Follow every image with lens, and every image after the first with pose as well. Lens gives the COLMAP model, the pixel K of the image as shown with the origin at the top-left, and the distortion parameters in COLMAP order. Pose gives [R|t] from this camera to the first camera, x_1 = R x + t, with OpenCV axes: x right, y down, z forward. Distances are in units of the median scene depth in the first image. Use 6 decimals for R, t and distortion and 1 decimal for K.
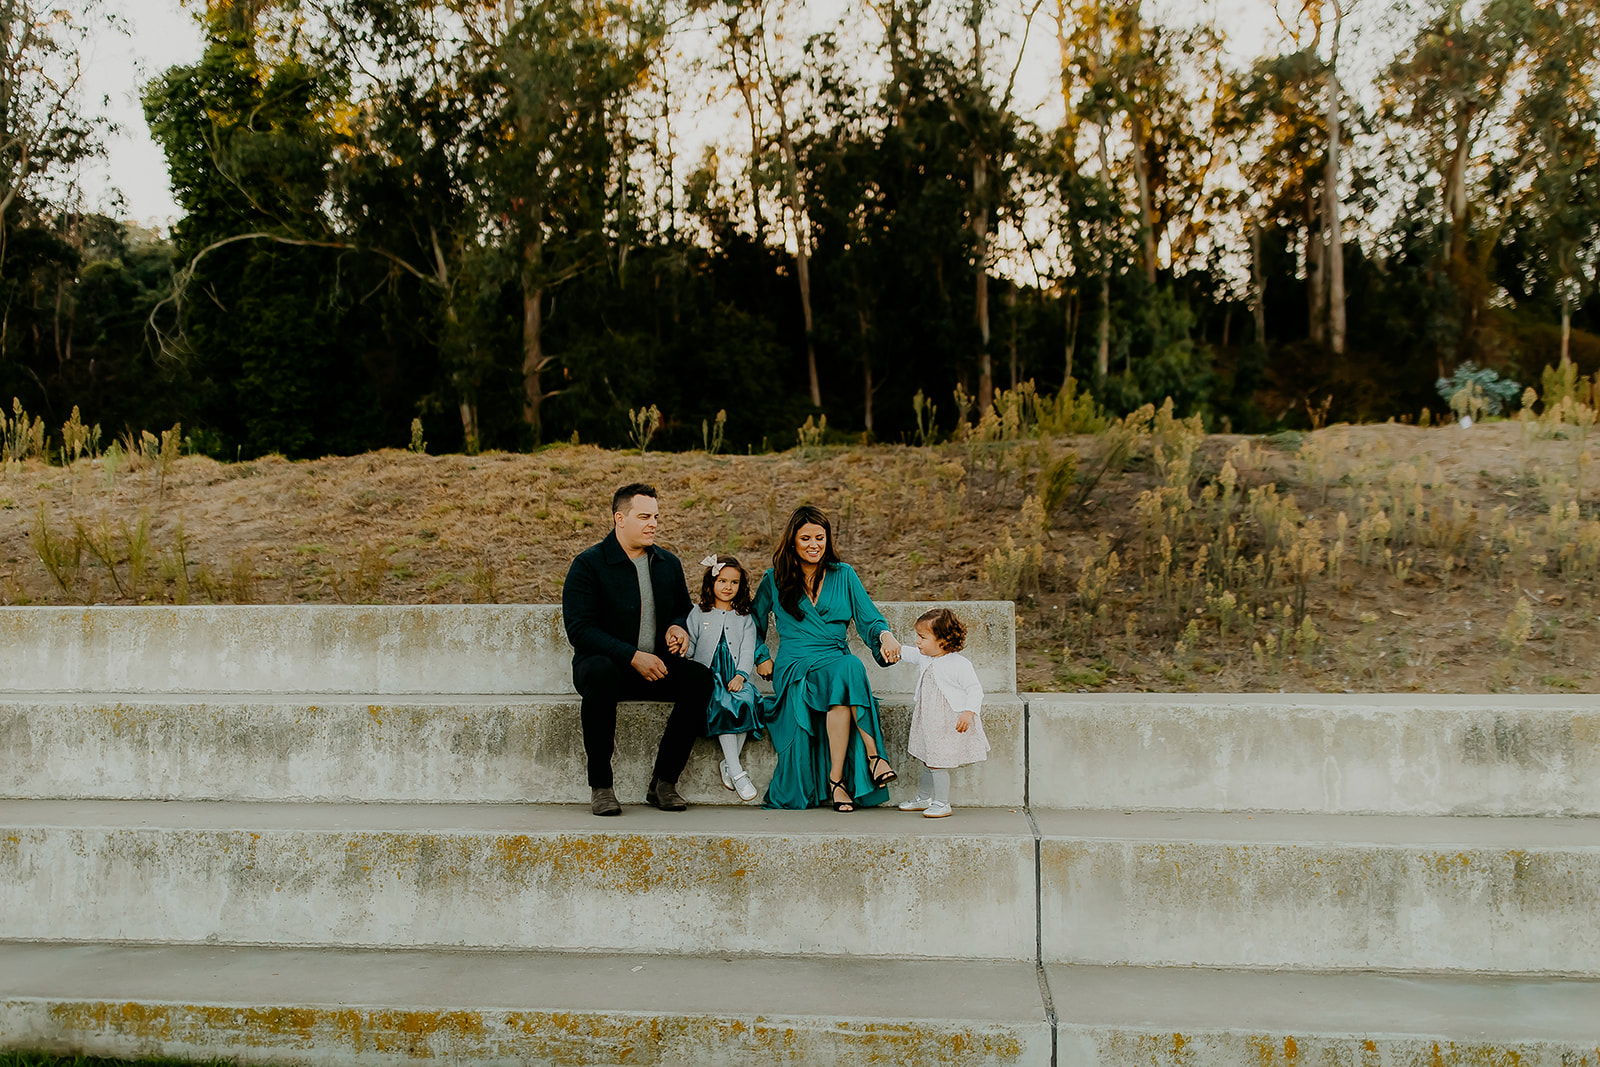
lens RADIAL K [[1609.6, 0, 865.6], [0, 1609.6, 510.2], [0, 0, 1]] dist [-0.003699, -0.016887]
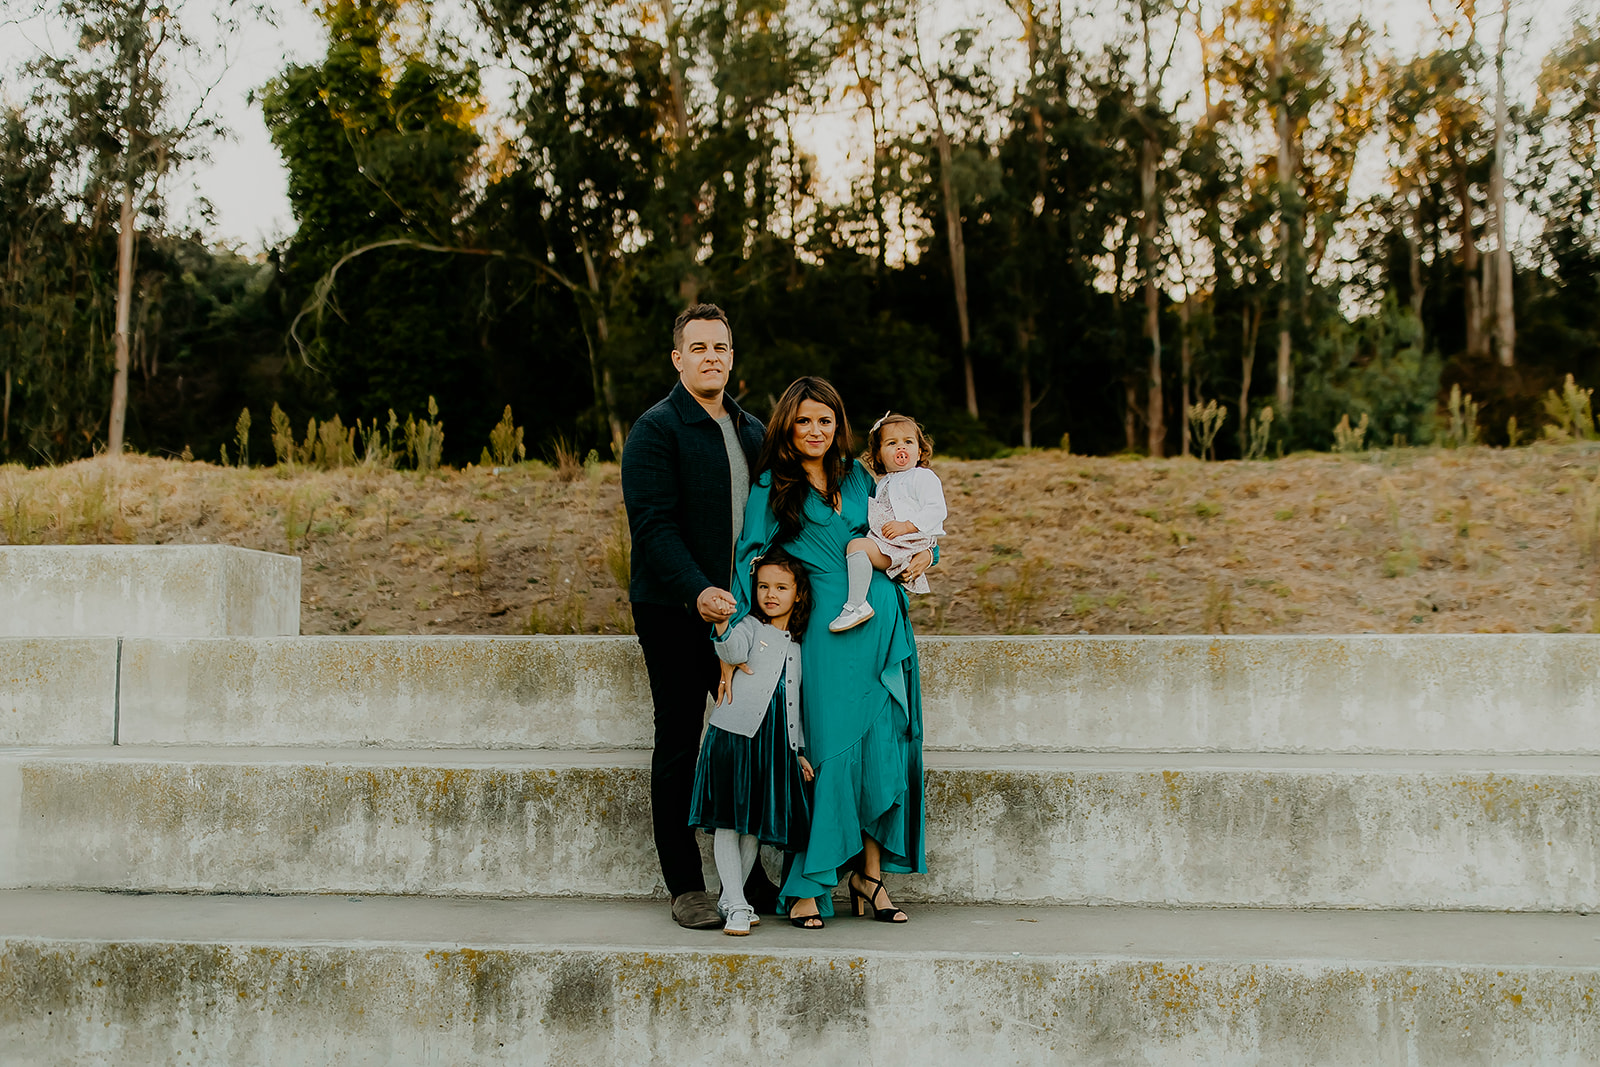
lens RADIAL K [[1618.7, 0, 798.4], [0, 1618.7, 557.8], [0, 0, 1]] dist [0.004734, -0.010494]
pose [[0.999811, 0.000254, -0.019422, -0.115337], [0.000005, 0.999911, 0.013327, 0.002499], [0.019423, -0.013325, 0.999723, 0.043900]]
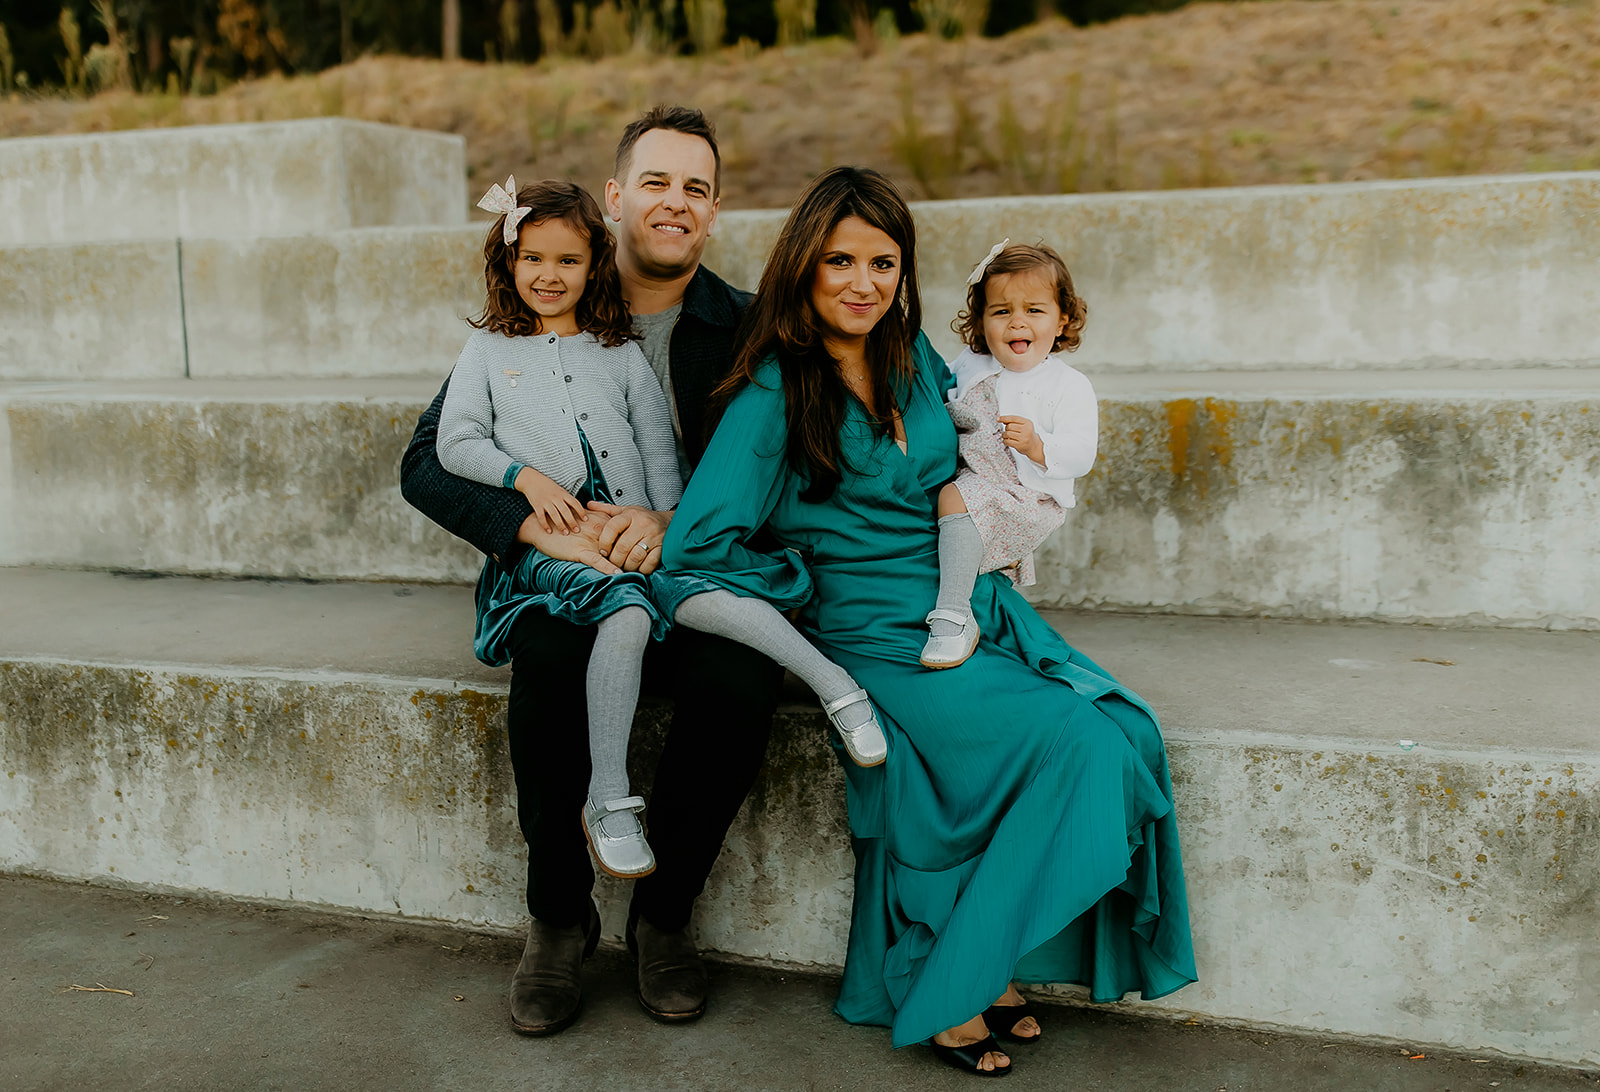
lens RADIAL K [[1658.2, 0, 742.5], [0, 1658.2, 544.0], [0, 0, 1]] dist [0.006368, 0.002810]
pose [[0.960907, 0.016332, -0.276390, -0.110225], [0.046910, 0.974223, 0.220654, 0.008448], [0.272869, -0.224994, 0.935372, 0.085134]]
